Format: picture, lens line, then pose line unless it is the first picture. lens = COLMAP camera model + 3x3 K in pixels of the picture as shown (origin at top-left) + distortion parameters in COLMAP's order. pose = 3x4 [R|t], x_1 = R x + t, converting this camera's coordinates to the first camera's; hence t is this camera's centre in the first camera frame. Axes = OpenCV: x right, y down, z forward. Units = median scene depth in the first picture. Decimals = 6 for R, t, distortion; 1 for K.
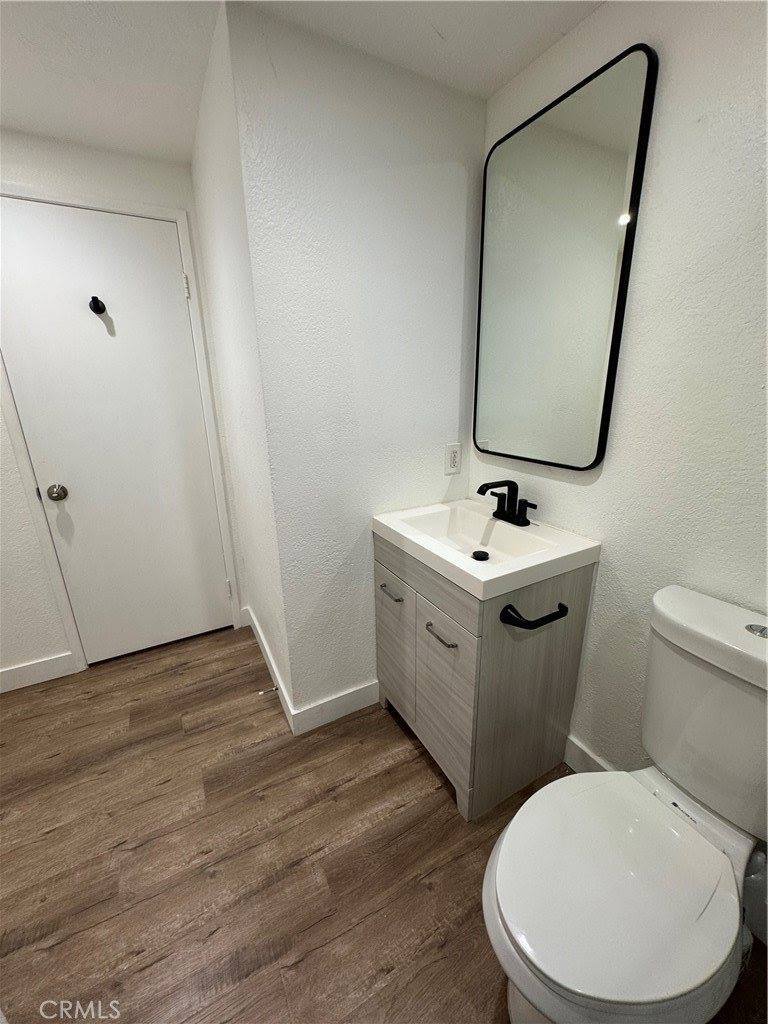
lens RADIAL K [[407.7, 0, 383.9], [0, 407.7, 510.9], [0, 0, 1]] dist [-0.003492, 0.000320]
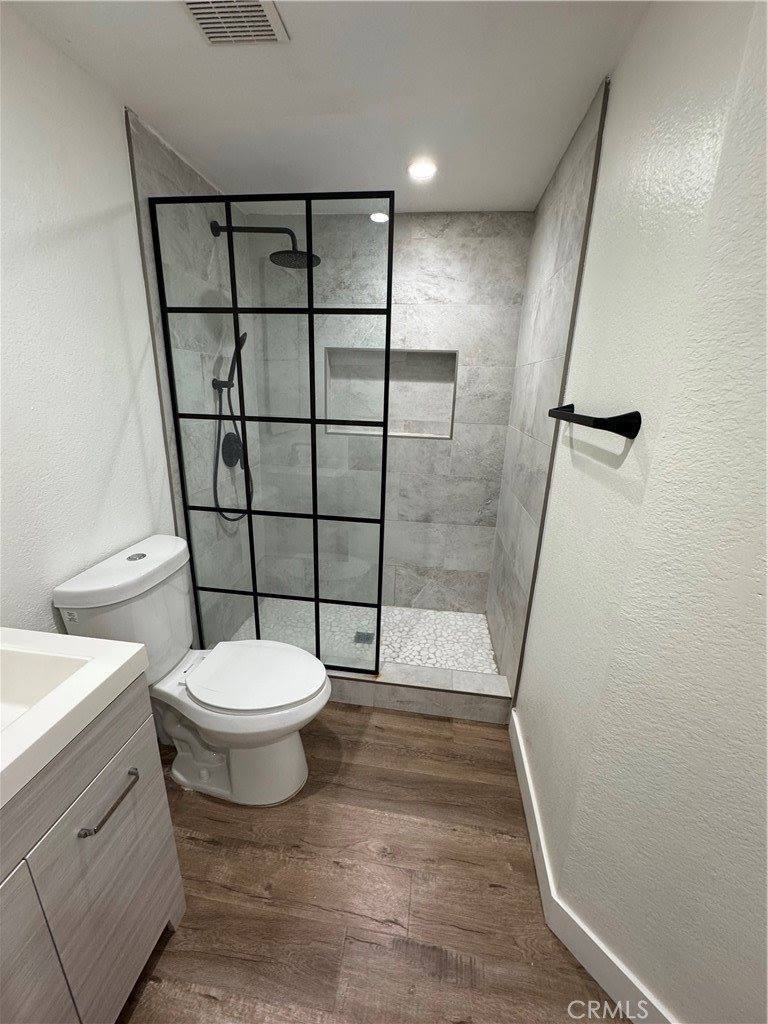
lens RADIAL K [[407.7, 0, 387.4], [0, 407.7, 513.3], [0, 0, 1]] dist [-0.003492, 0.000320]
pose [[-0.810709, -0.192940, 0.552744, -0.483961], [0.144009, 0.849407, 0.507710, -0.349346], [-0.567462, 0.491205, -0.660836, 0.959027]]
